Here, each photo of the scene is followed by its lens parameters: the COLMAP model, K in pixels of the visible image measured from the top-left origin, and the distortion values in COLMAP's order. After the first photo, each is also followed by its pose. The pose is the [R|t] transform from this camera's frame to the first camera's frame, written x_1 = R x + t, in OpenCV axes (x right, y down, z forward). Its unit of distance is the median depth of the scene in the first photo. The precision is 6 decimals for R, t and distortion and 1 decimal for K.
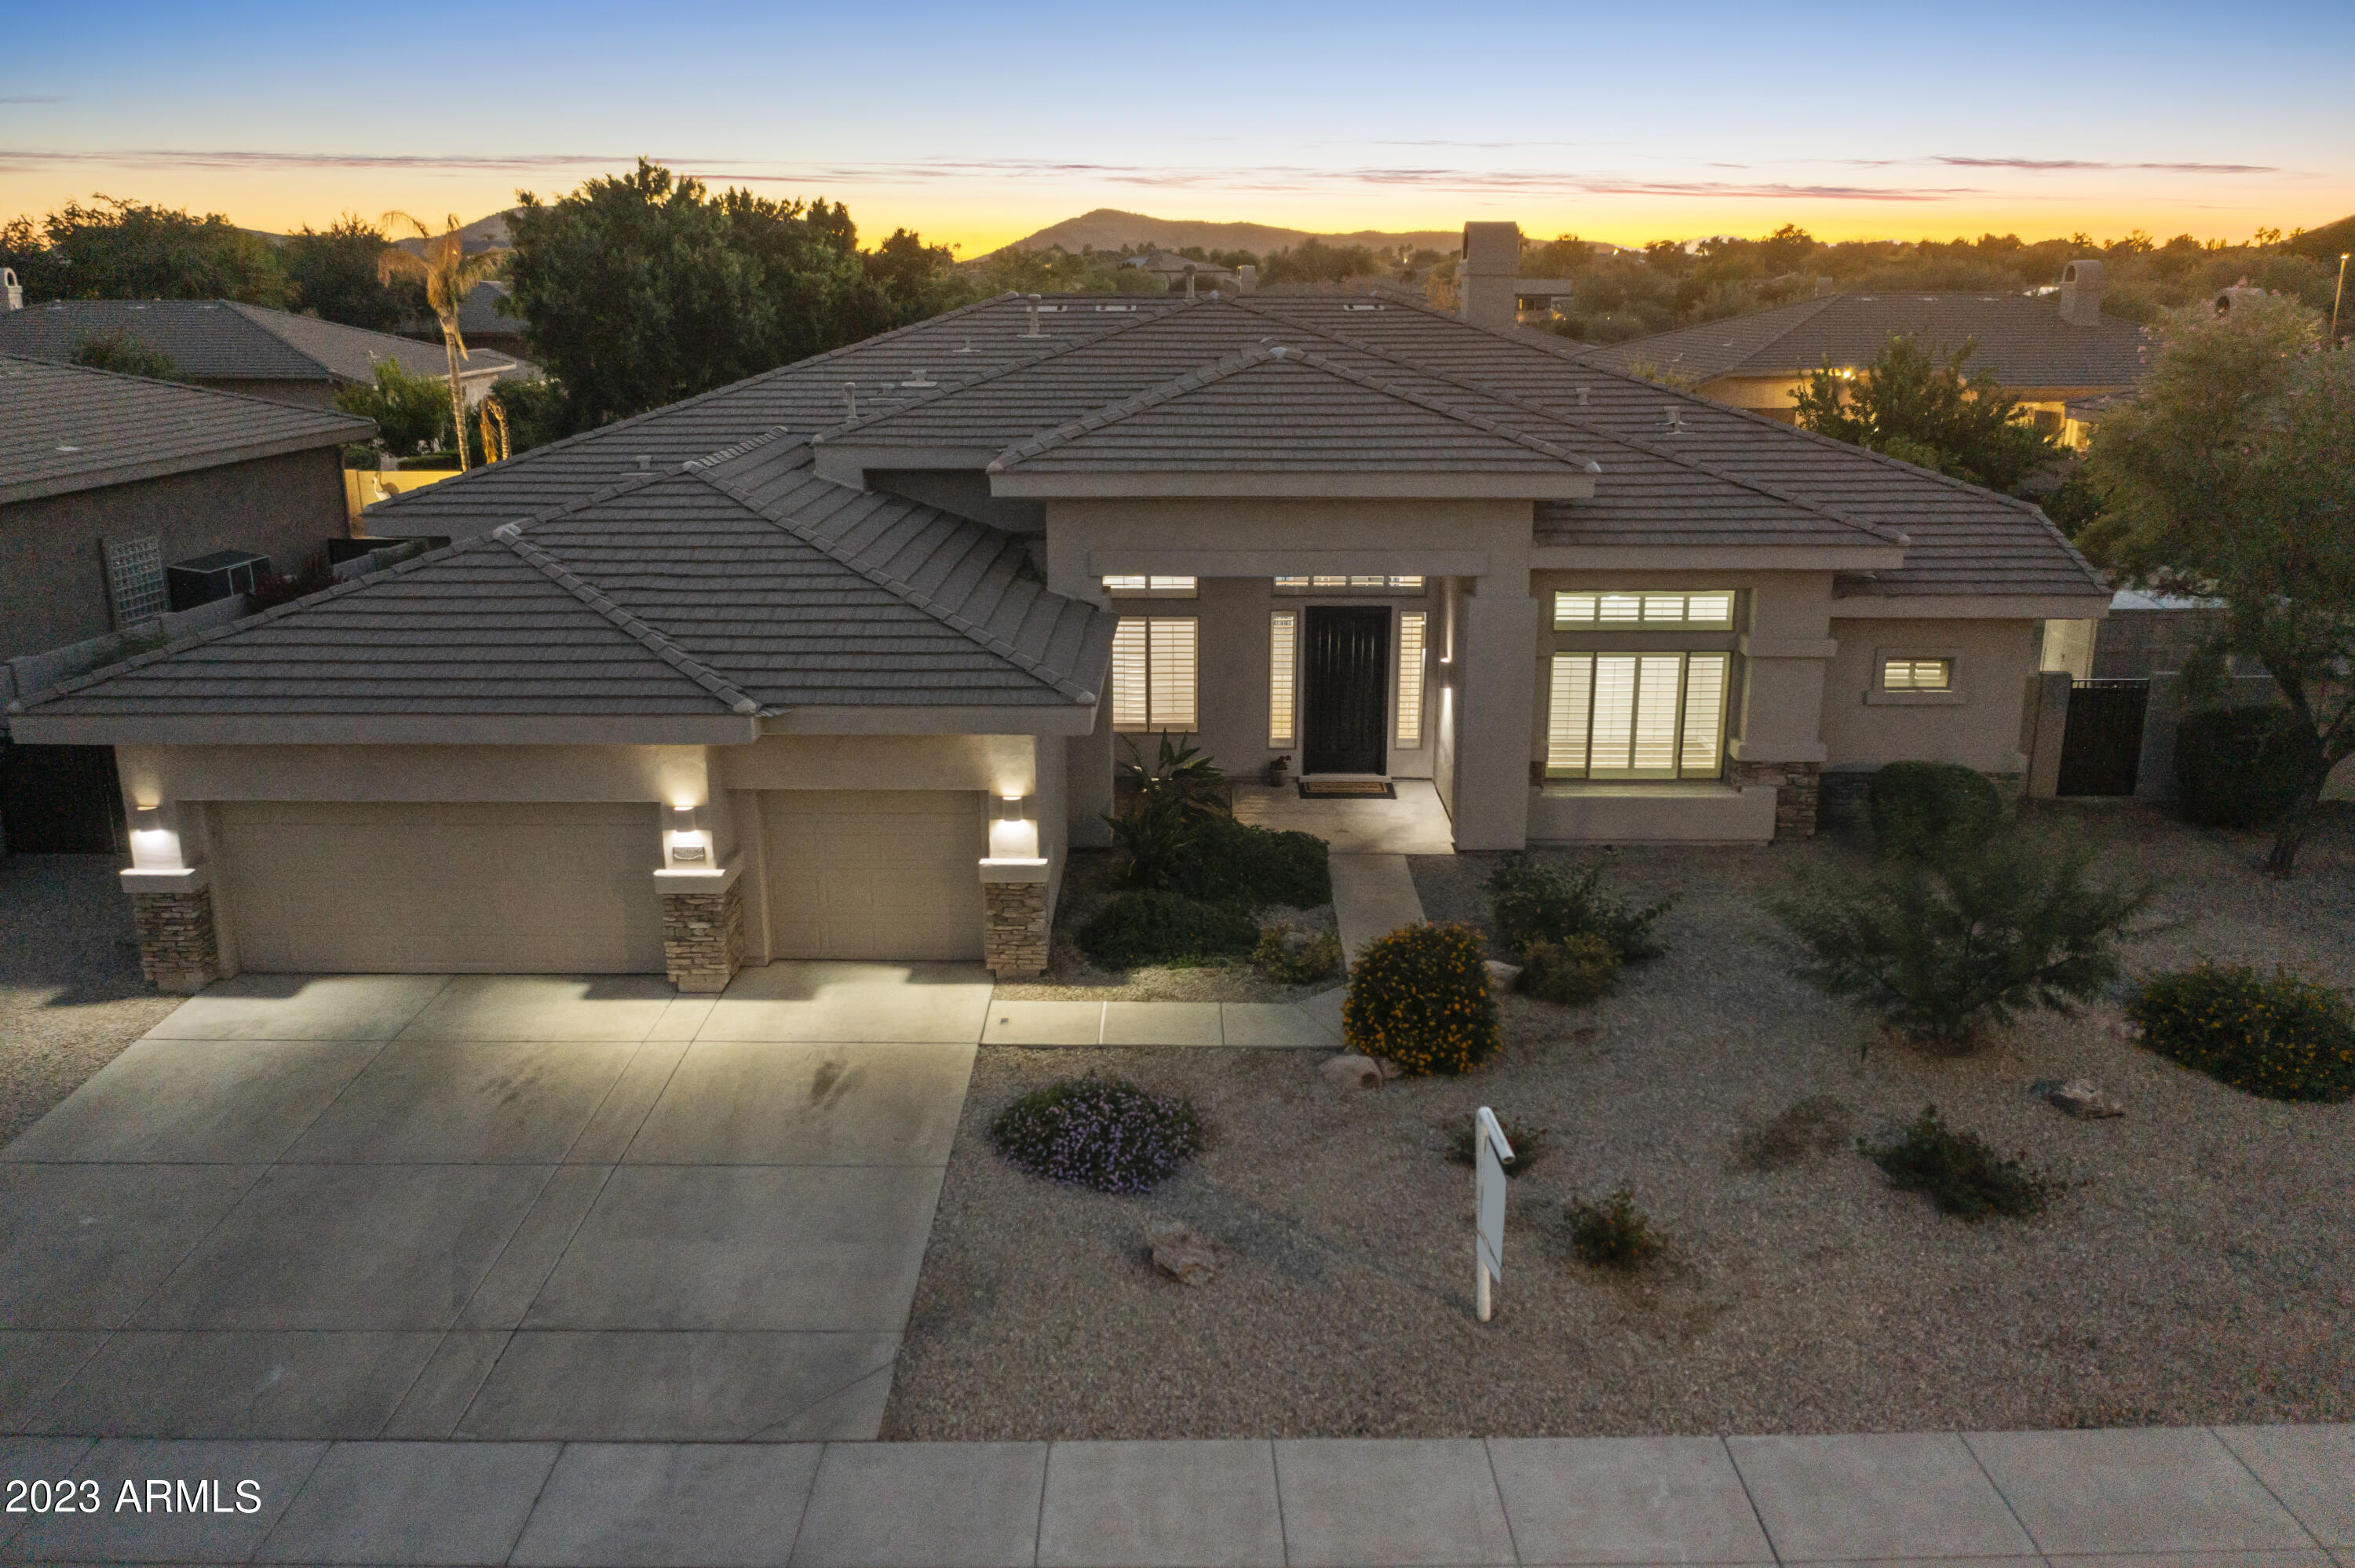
lens RADIAL K [[1834.2, 0, 1180.3], [0, 1834.2, 778.3], [0, 0, 1]] dist [-0.010262, 0.007443]
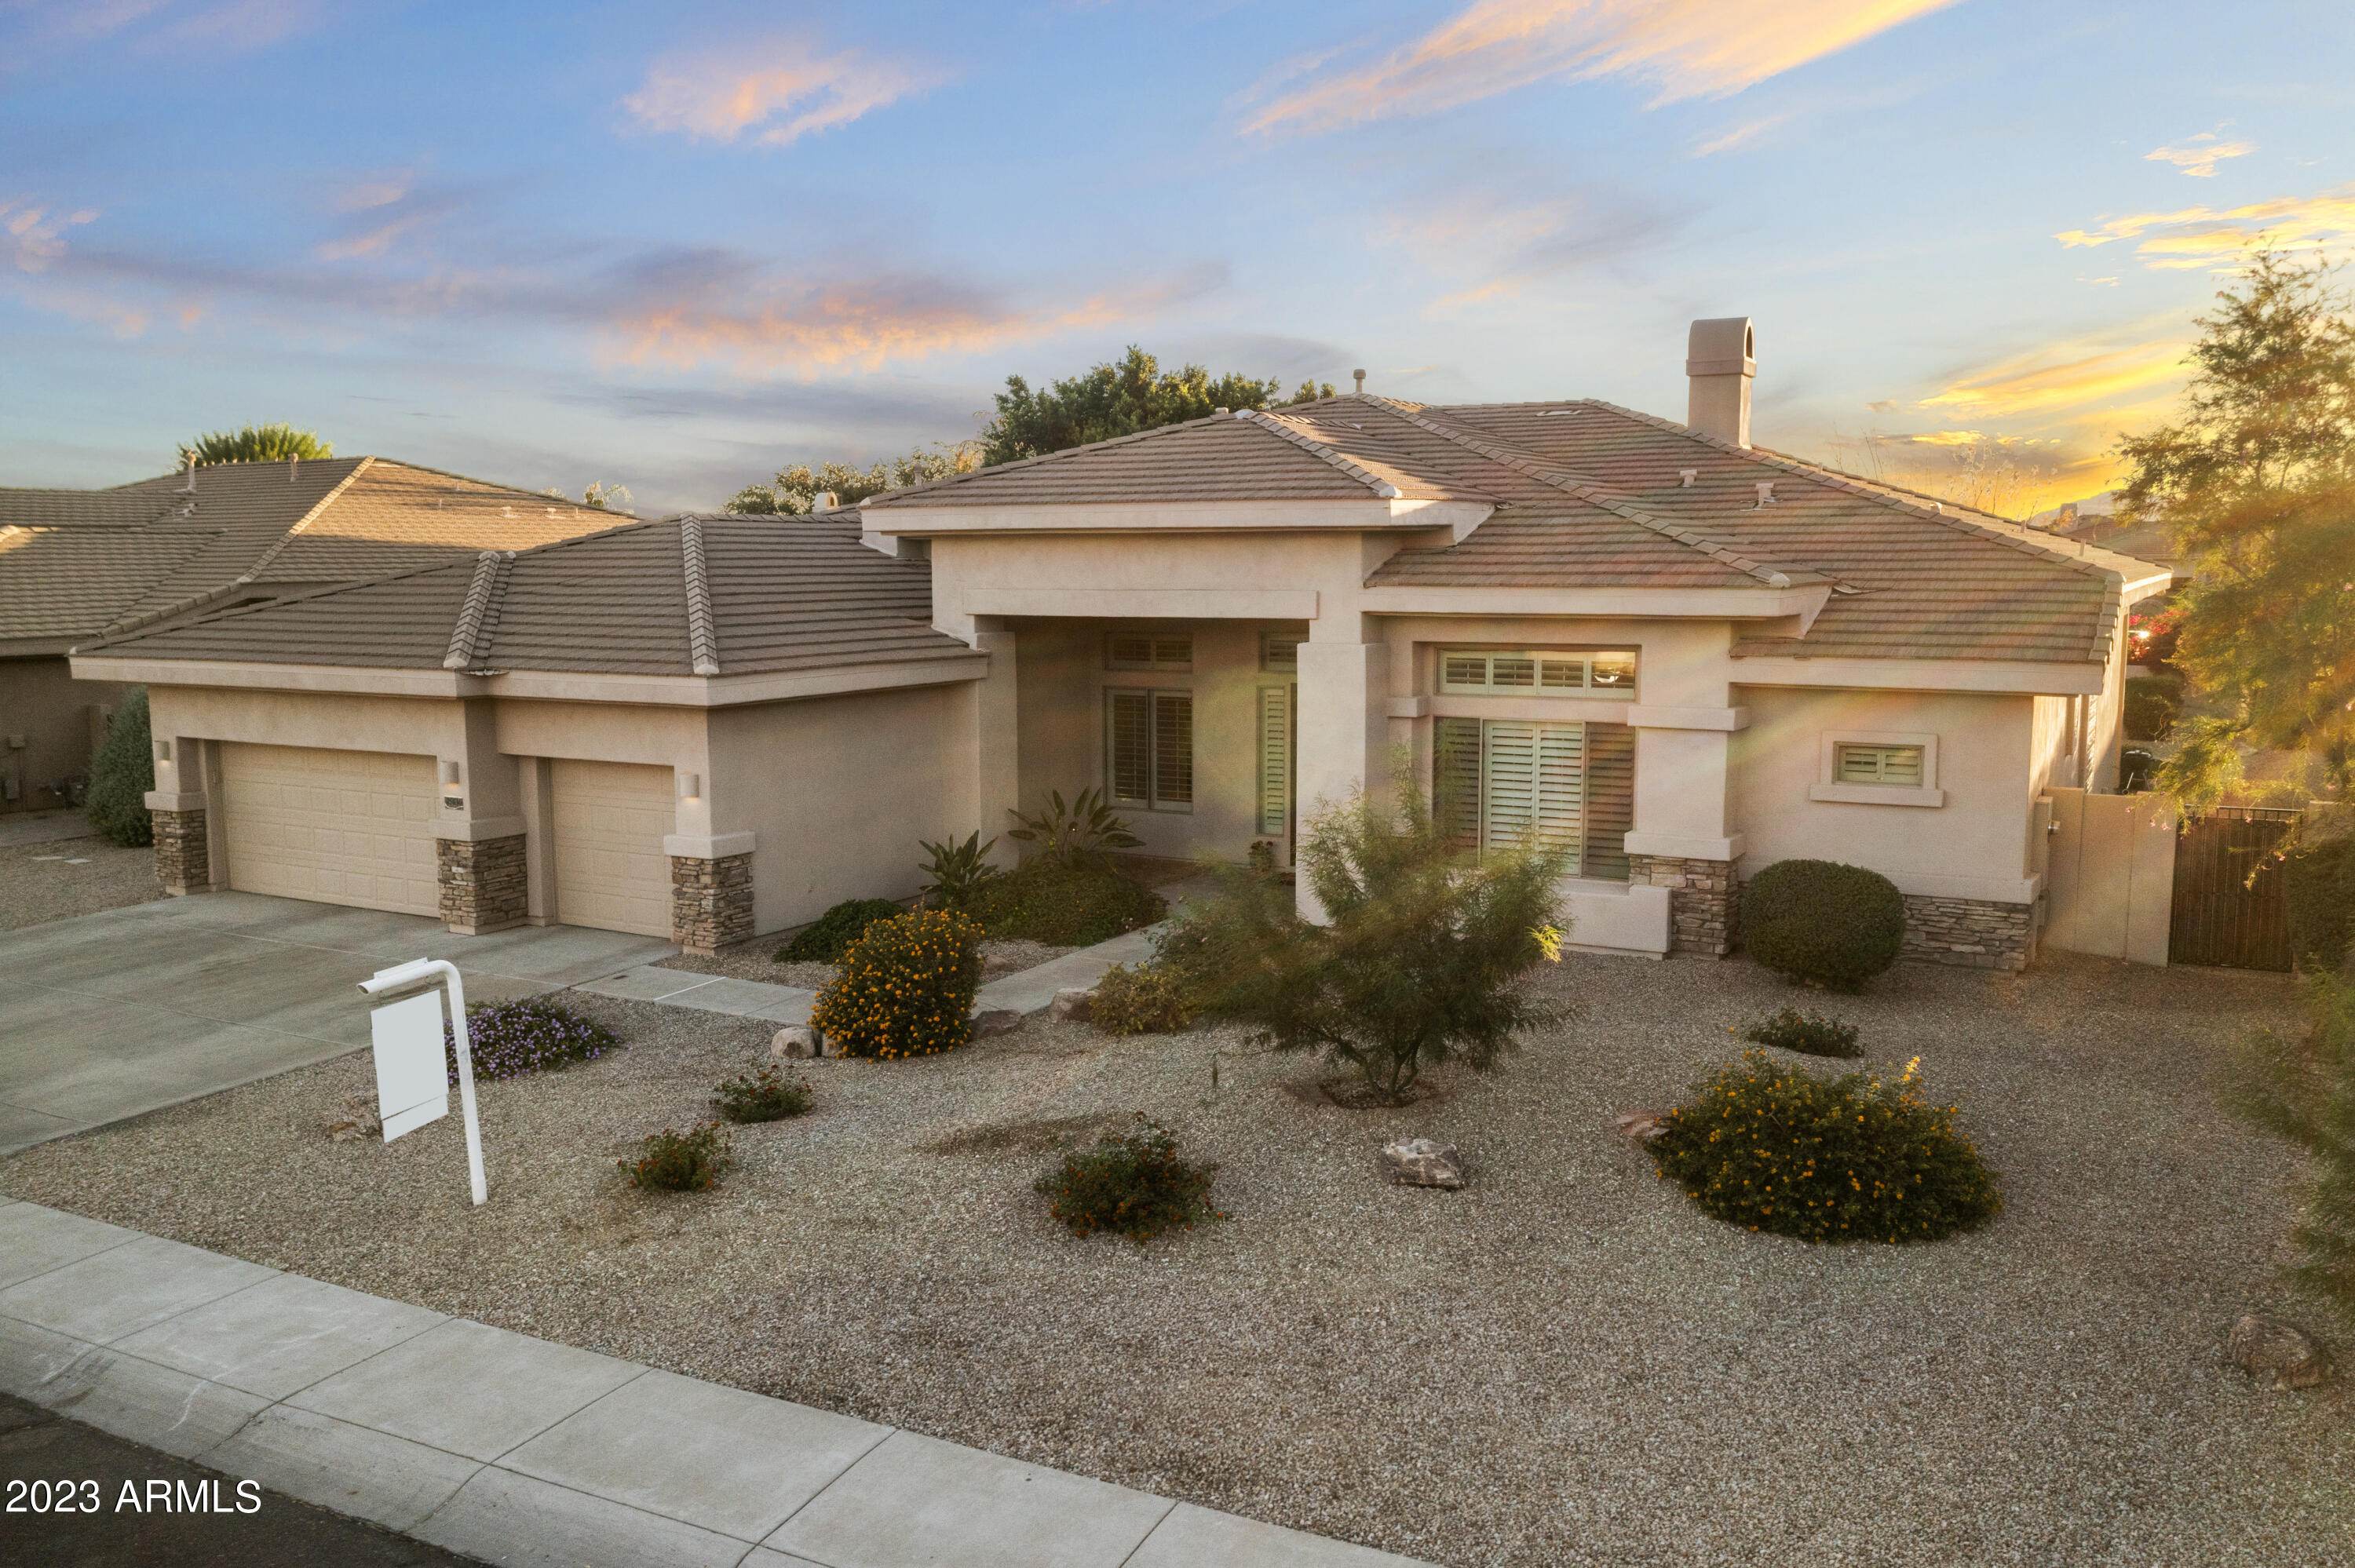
lens RADIAL K [[1834.2, 0, 1167.5], [0, 1834.2, 789.0], [0, 0, 1]] dist [-0.010262, 0.007443]
pose [[0.881403, 0.058889, -0.468680, 0.731012], [-0.123135, 0.986538, -0.107611, 0.111641], [0.456033, 0.152559, 0.876789, 0.233517]]
